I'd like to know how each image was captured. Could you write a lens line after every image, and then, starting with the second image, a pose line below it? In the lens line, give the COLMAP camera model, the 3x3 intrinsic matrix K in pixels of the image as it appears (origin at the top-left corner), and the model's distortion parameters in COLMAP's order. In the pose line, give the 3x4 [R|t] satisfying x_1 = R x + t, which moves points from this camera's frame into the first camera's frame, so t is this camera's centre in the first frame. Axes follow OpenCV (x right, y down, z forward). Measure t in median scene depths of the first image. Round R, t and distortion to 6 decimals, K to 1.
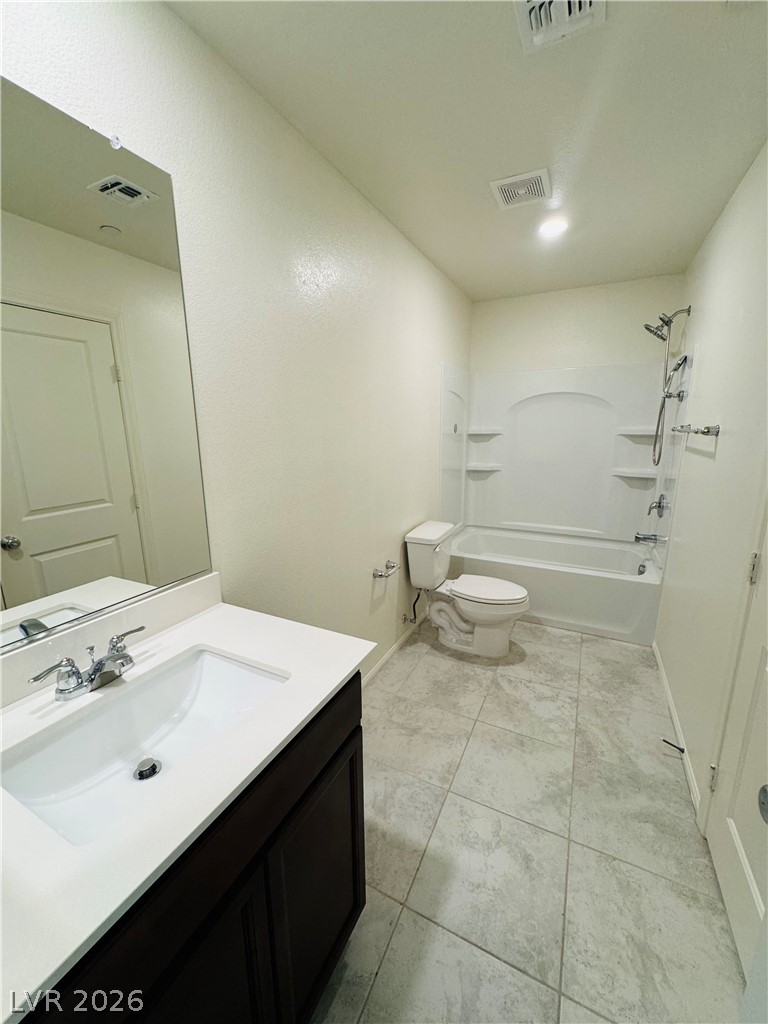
lens RADIAL K [[409.3, 0, 385.2], [0, 409.3, 510.2], [0, 0, 1]] dist [-0.003676, 0.000934]
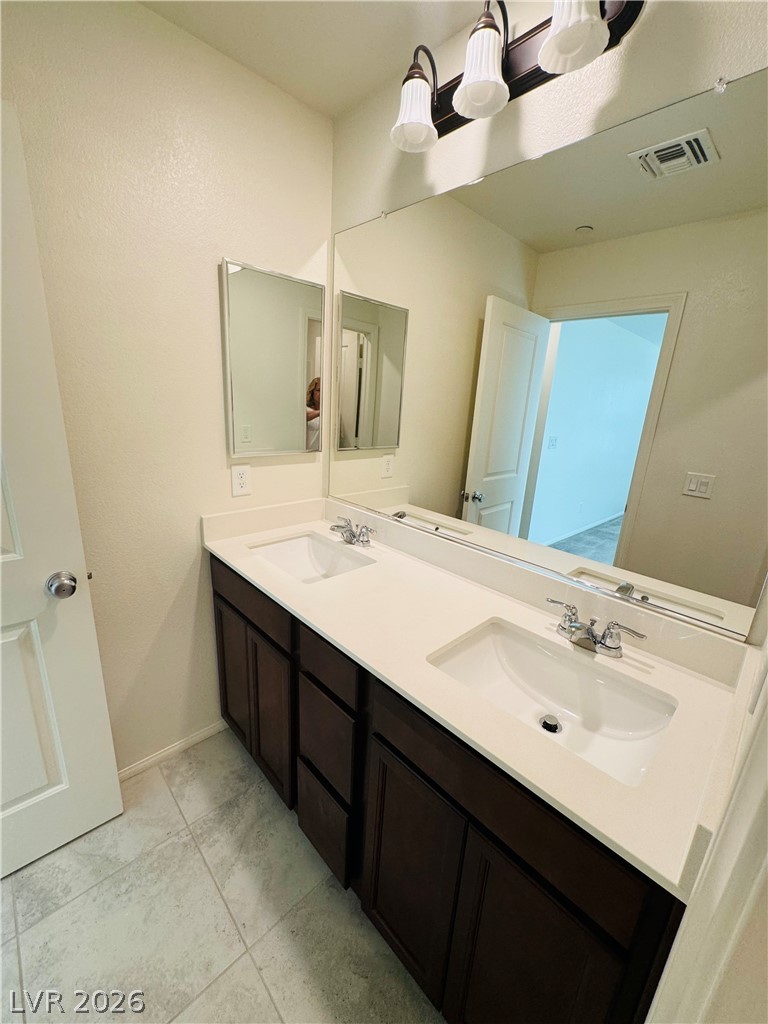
lens RADIAL K [[409.3, 0, 385.2], [0, 409.3, 512.6], [0, 0, 1]] dist [-0.003676, 0.000934]
pose [[-0.333321, 0.244350, -0.910599, 0.427419], [-0.255161, 0.906408, 0.336626, -0.149358], [0.907629, 0.344554, -0.239777, 0.620774]]
